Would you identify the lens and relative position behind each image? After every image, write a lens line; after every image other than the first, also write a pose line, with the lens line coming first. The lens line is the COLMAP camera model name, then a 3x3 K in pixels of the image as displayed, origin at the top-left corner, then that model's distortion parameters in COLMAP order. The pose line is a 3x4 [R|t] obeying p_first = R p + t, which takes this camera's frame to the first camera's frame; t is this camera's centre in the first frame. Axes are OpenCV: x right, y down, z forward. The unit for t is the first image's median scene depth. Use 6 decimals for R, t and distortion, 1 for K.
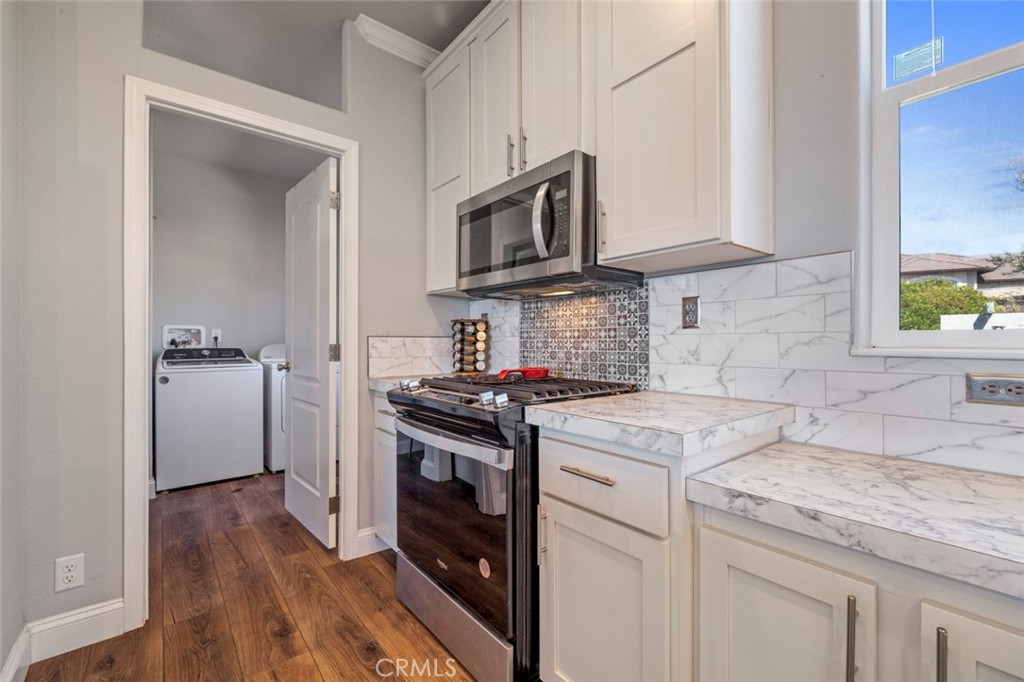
lens RADIAL K [[426.5, 0, 515.1], [0, 426.5, 343.4], [0, 0, 1]] dist [-0.001382, -0.000992]
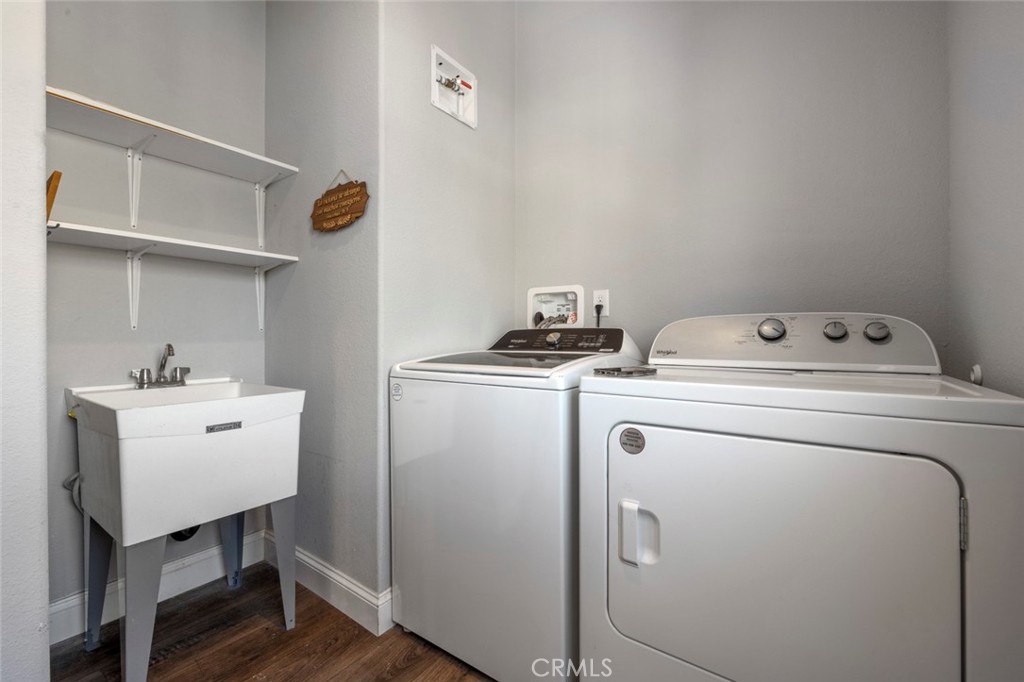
lens RADIAL K [[435.4, 0, 517.5], [0, 435.4, 335.6], [0, 0, 1]] dist [-0.000224, -0.000255]
pose [[0.240682, -0.004735, -0.970593, -0.279692], [0.000461, 0.999989, -0.004764, 0.021334], [0.970604, 0.000699, 0.240681, 0.830548]]
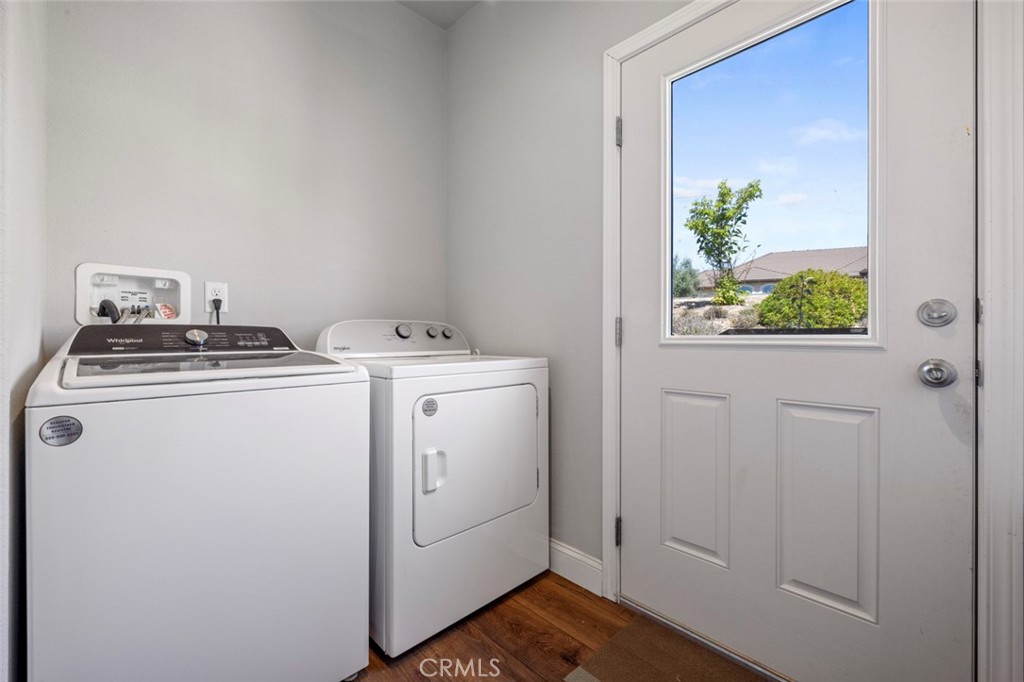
lens RADIAL K [[435.4, 0, 513.5], [0, 435.4, 339.4], [0, 0, 1]] dist [-0.000224, -0.000255]
pose [[0.998154, -0.000895, 0.060728, -0.461730], [0.000652, 0.999992, 0.004024, 0.022968], [-0.060731, -0.003977, 0.998146, 0.587531]]
